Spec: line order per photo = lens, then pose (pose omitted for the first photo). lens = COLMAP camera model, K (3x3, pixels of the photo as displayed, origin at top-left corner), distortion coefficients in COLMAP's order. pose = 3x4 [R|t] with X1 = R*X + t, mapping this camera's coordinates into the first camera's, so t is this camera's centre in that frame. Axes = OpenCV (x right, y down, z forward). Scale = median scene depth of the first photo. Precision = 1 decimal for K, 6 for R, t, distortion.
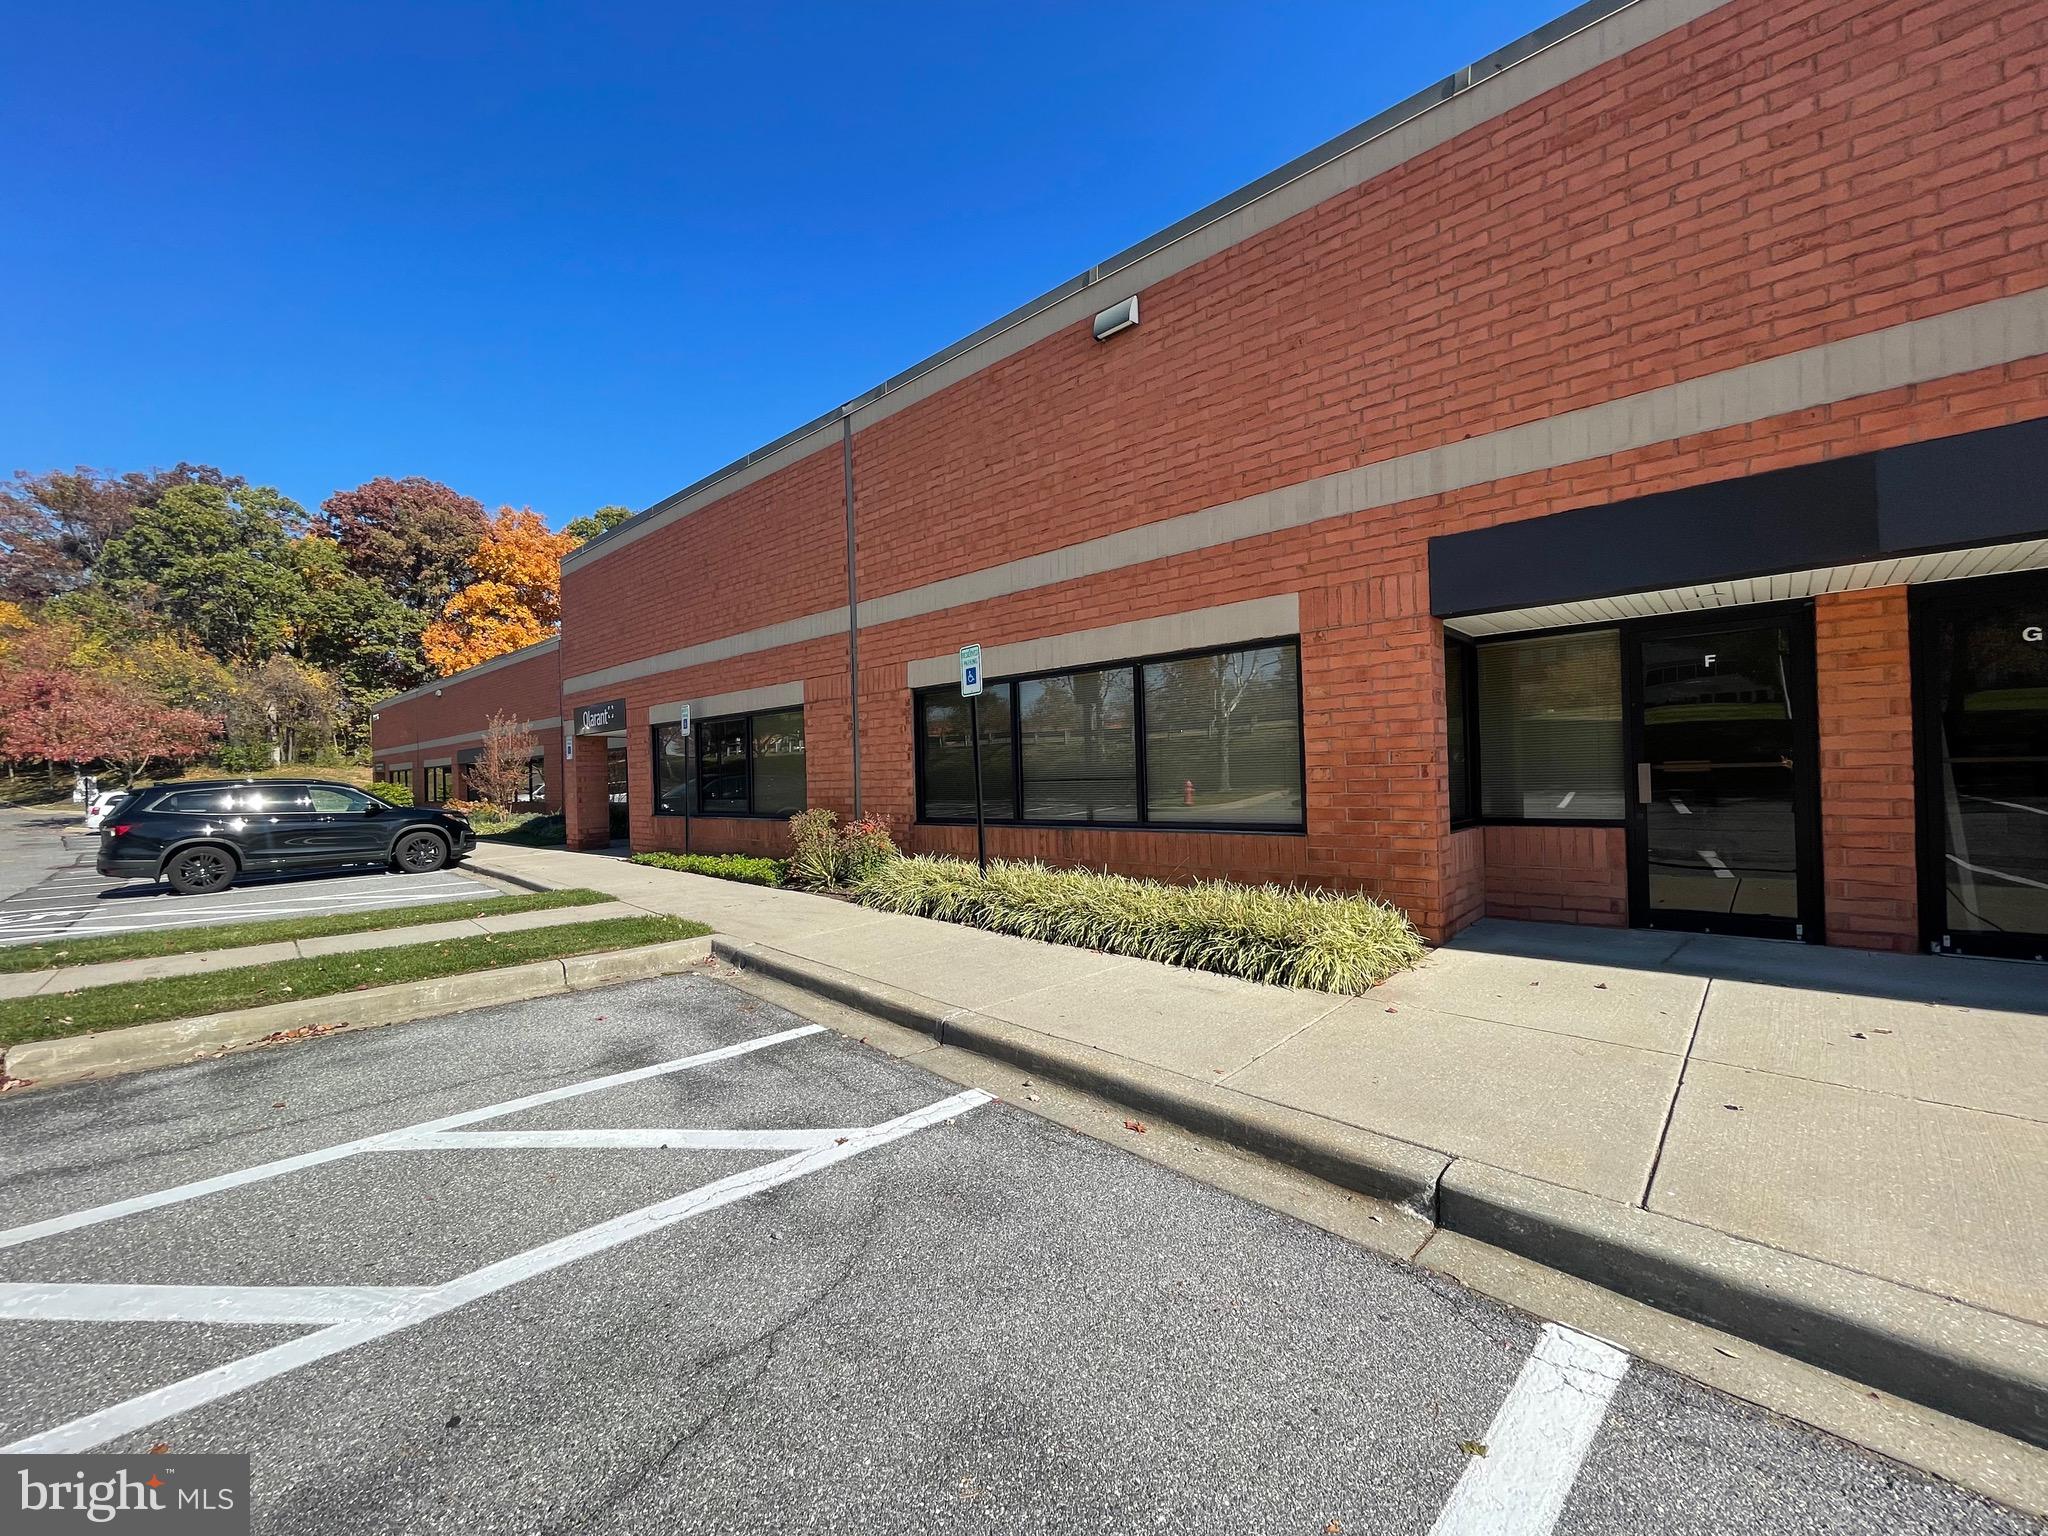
lens RADIAL K [[813.9, 0, 999.7], [0, 813.9, 772.0], [0, 0, 1]] dist [-0.013596, -0.000052]
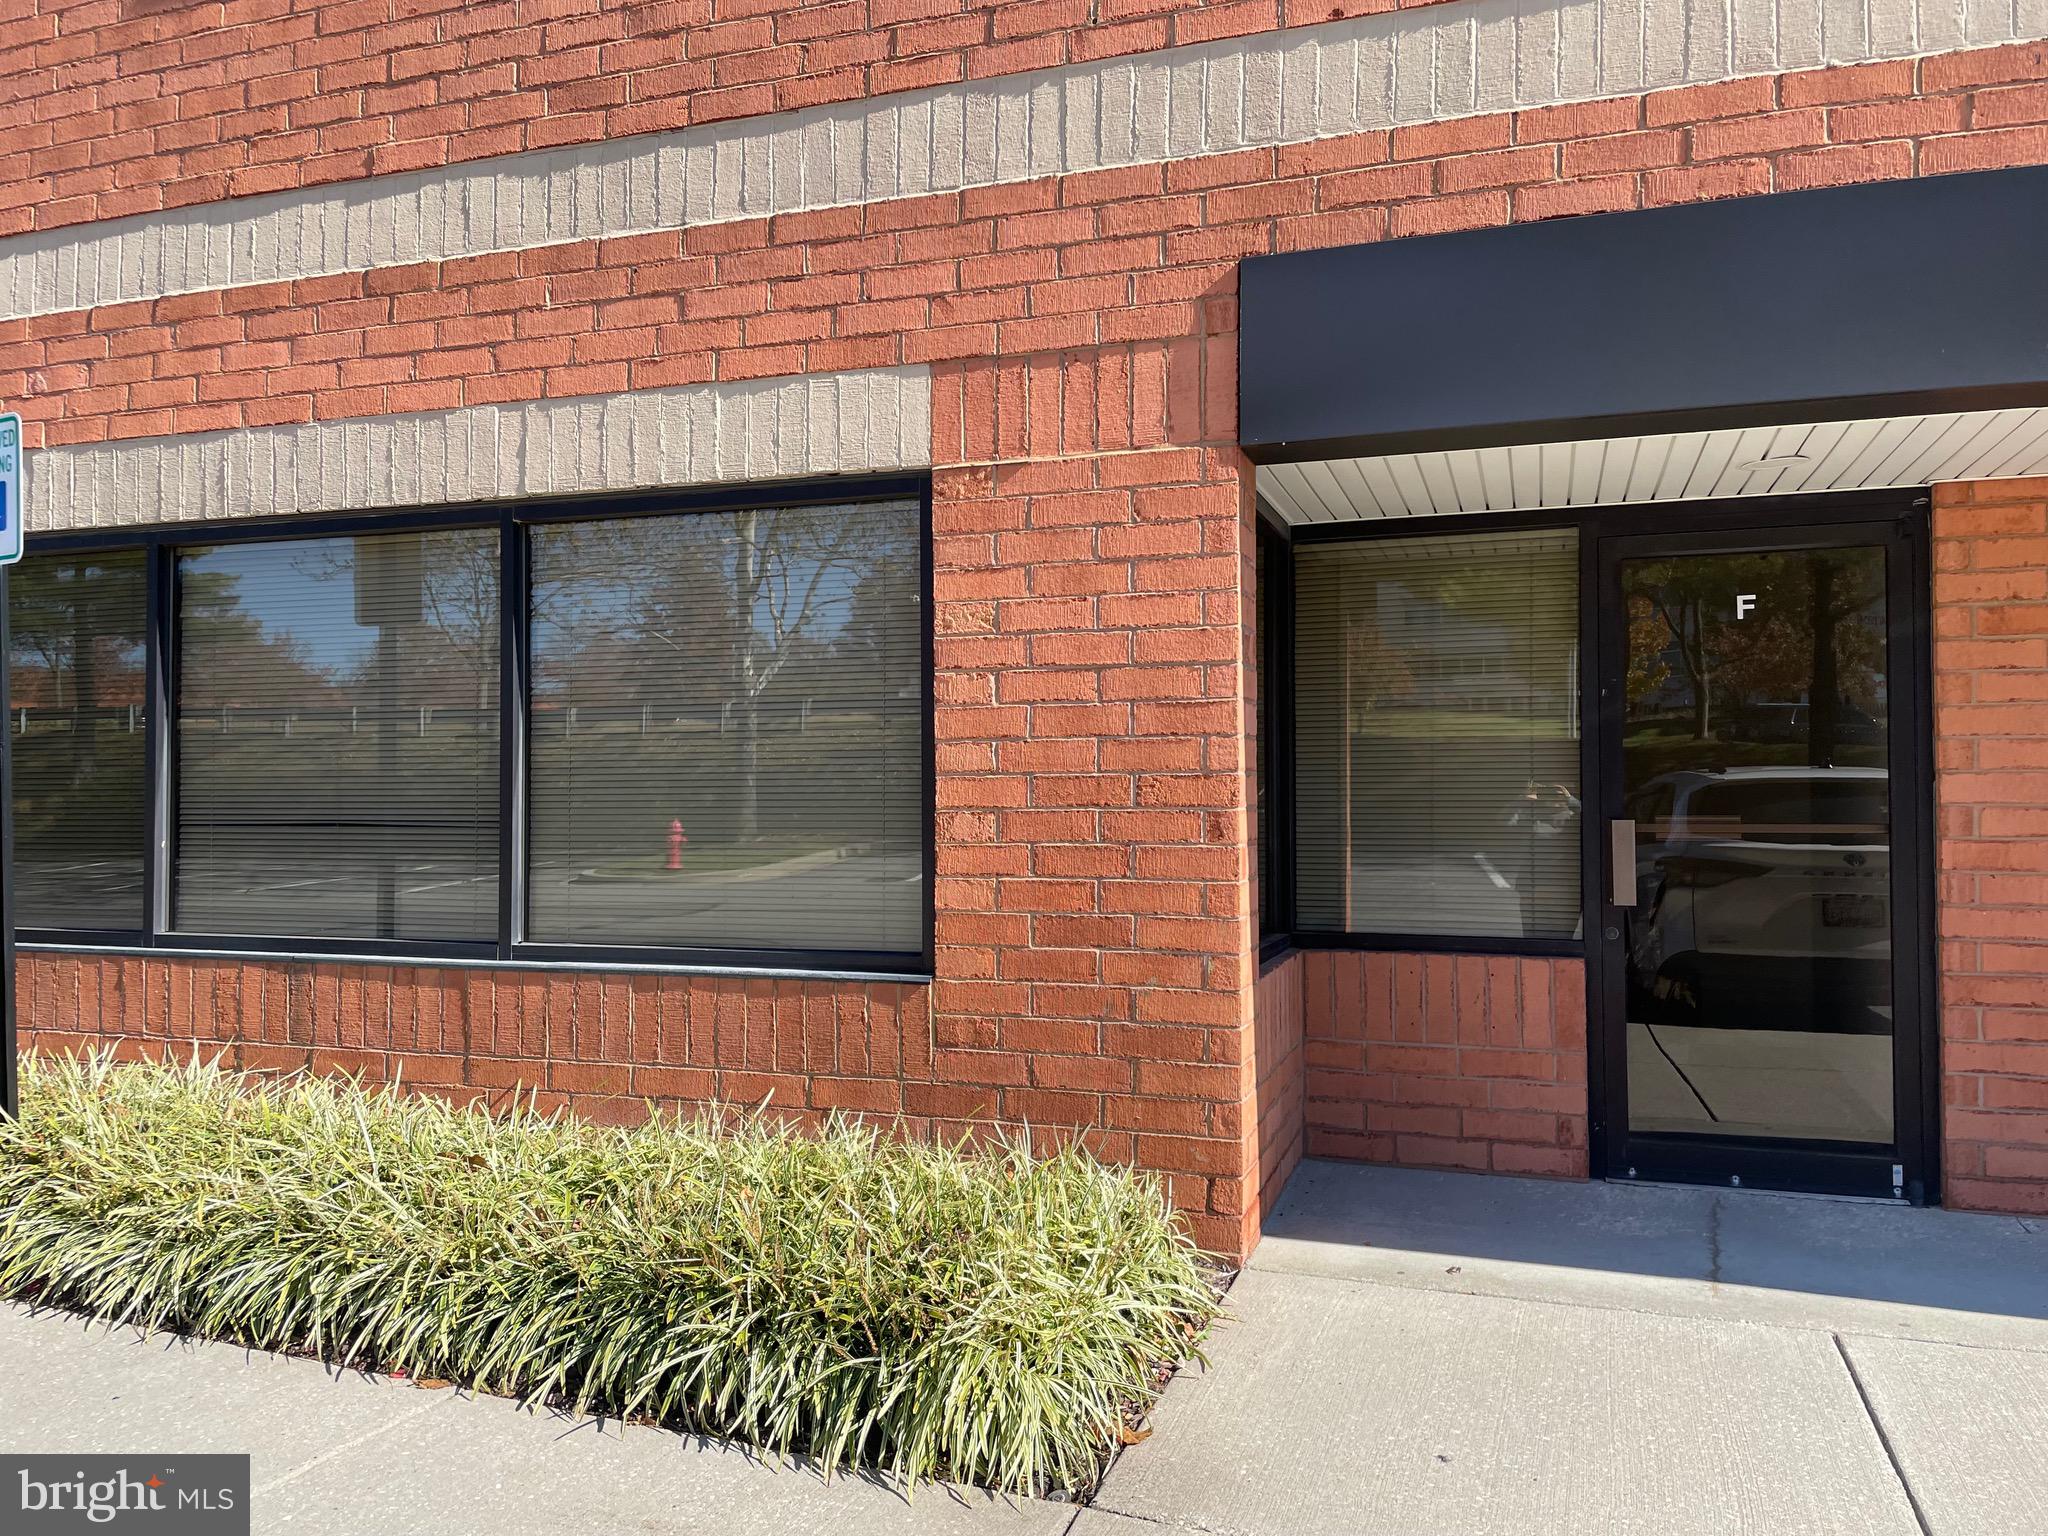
lens RADIAL K [[1516.0, 0, 1024.0], [0, 1516.0, 768.0], [0, 0, 1]] dist [0.085503, -0.091809]
pose [[0.900832, 0.035417, 0.432721, 0.105565], [-0.026004, 0.999279, -0.027652, -0.006965], [-0.433388, 0.013658, 0.901104, 0.350710]]
